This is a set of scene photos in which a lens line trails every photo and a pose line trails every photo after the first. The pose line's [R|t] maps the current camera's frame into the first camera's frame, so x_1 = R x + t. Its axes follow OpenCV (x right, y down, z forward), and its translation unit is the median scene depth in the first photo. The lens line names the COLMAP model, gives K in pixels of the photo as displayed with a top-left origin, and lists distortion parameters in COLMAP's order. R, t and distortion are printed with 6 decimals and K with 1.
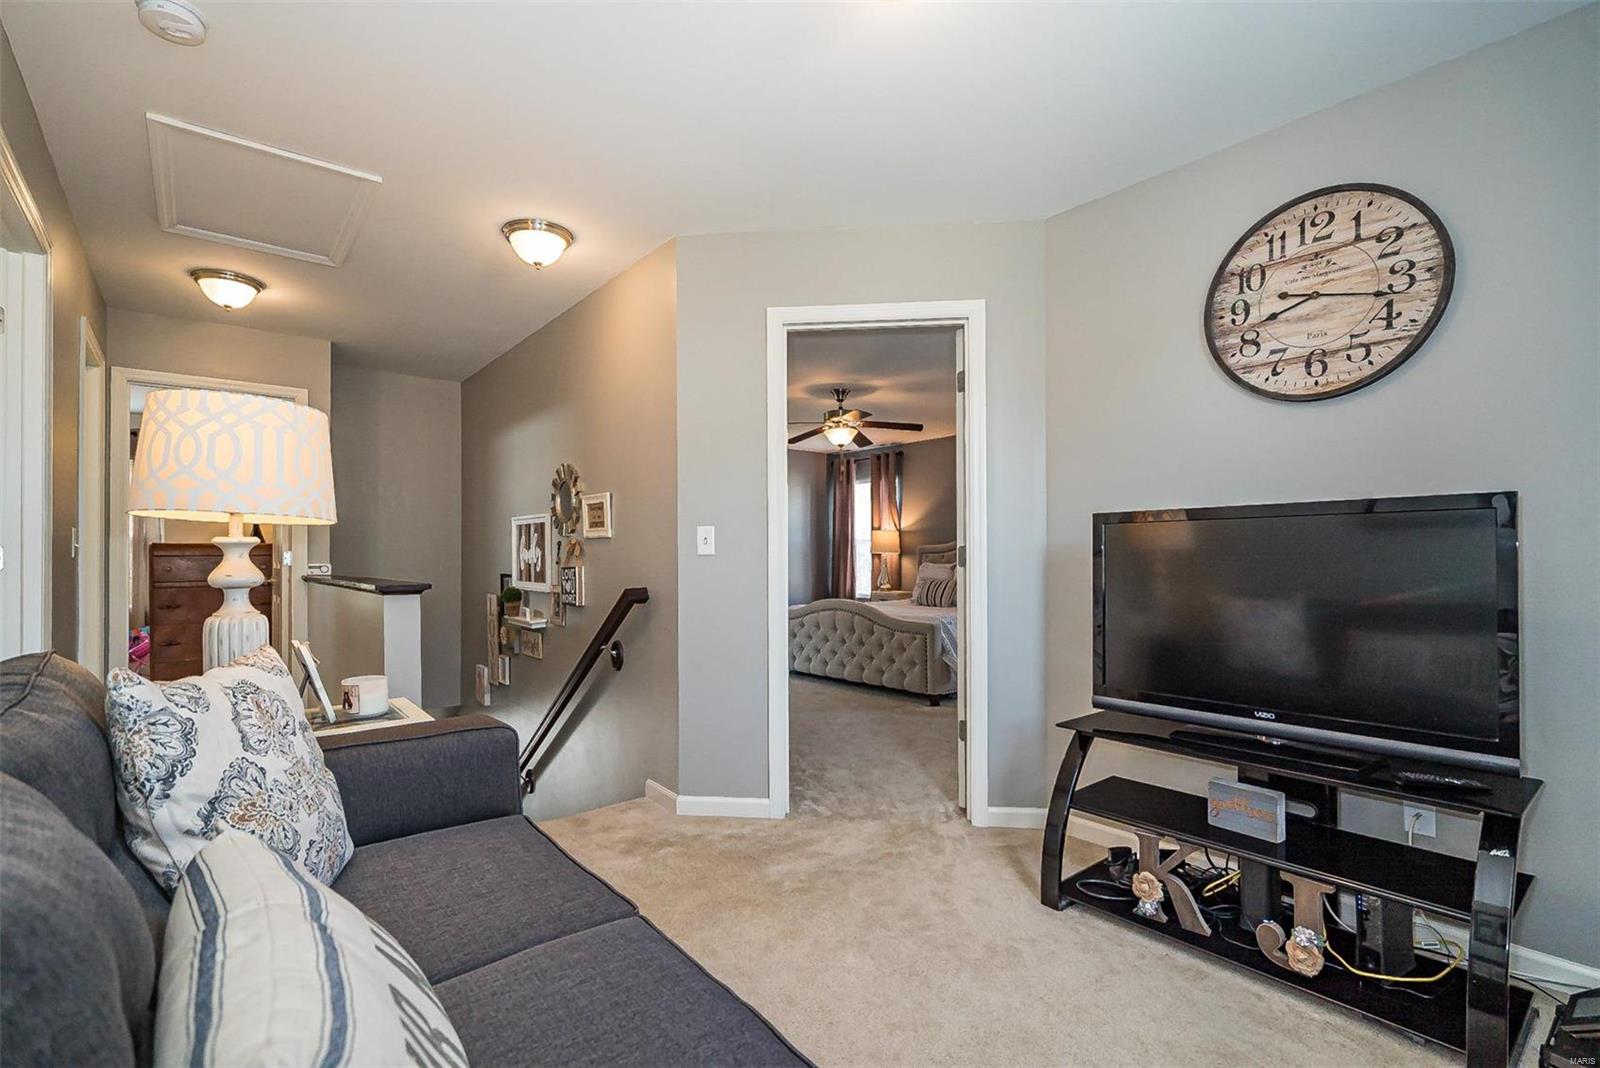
lens RADIAL K [[731.7, 0, 800.5], [0, 731.7, 550.8], [0, 0, 1]] dist [-0.009312, -0.000689]
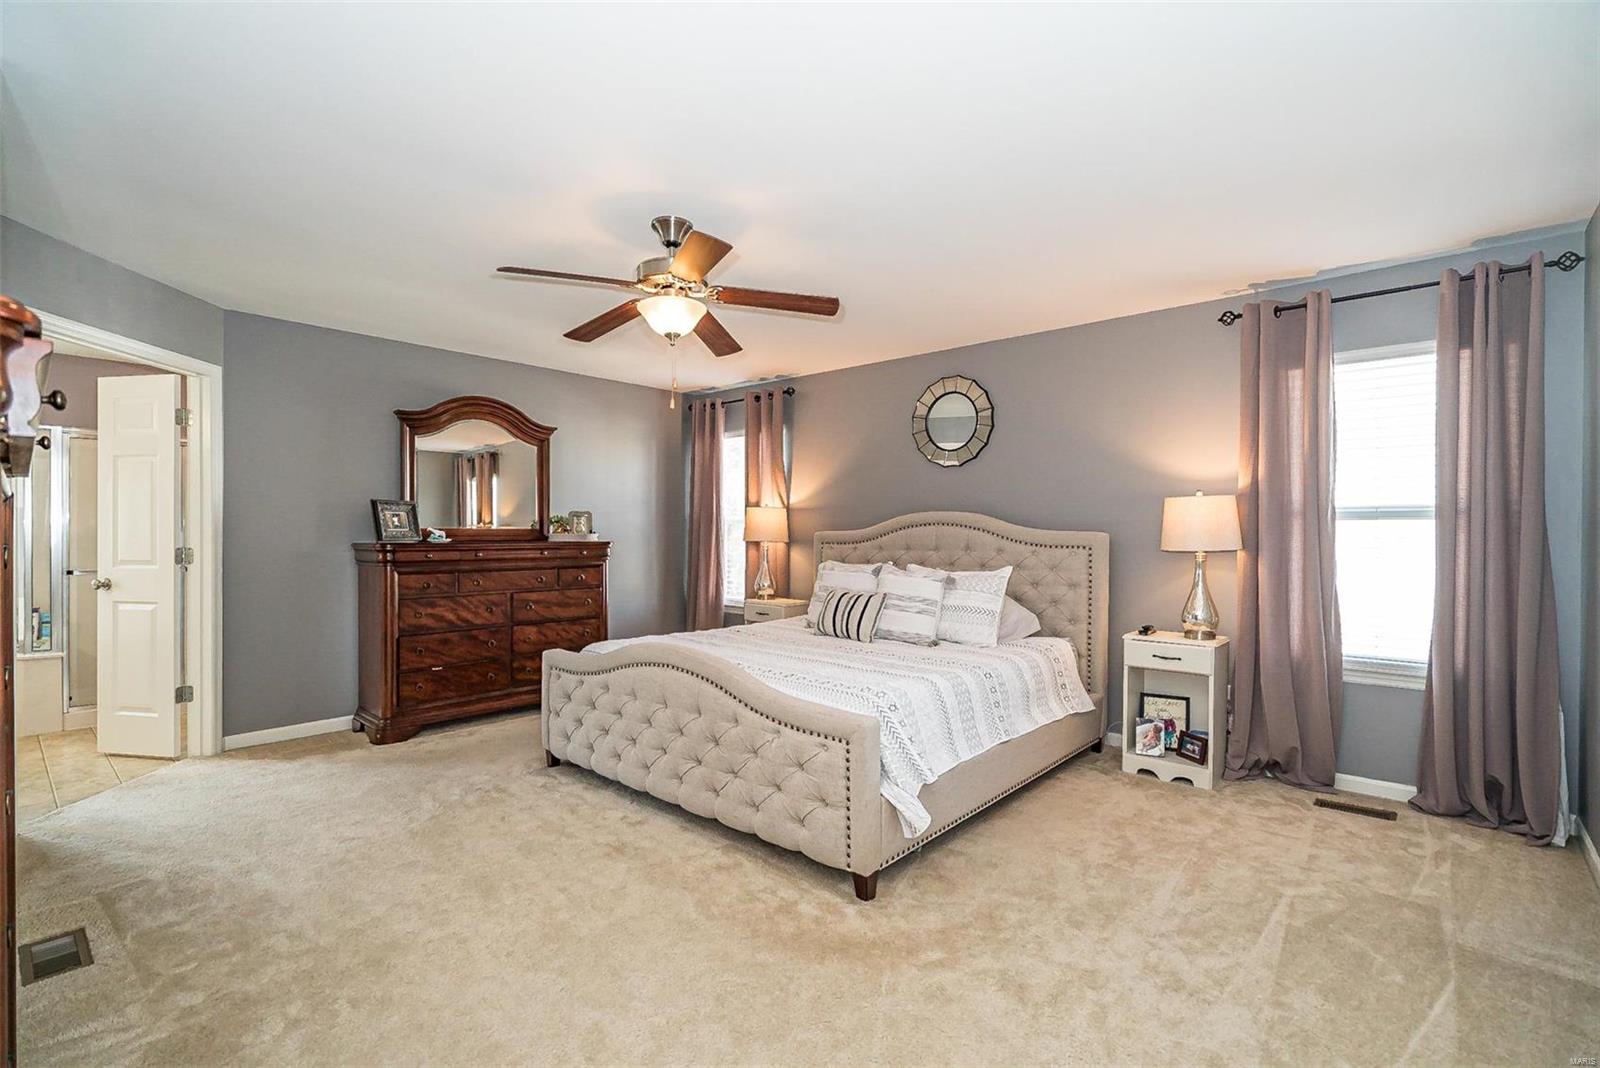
lens RADIAL K [[731.7, 0, 800.5], [0, 731.7, 531.1], [0, 0, 1]] dist [-0.009312, -0.000689]
pose [[0.987987, 0.003518, 0.154496, 0.044602], [-0.005282, 0.999926, 0.011004, -0.013479], [-0.154446, -0.011688, 0.987932, 0.344456]]
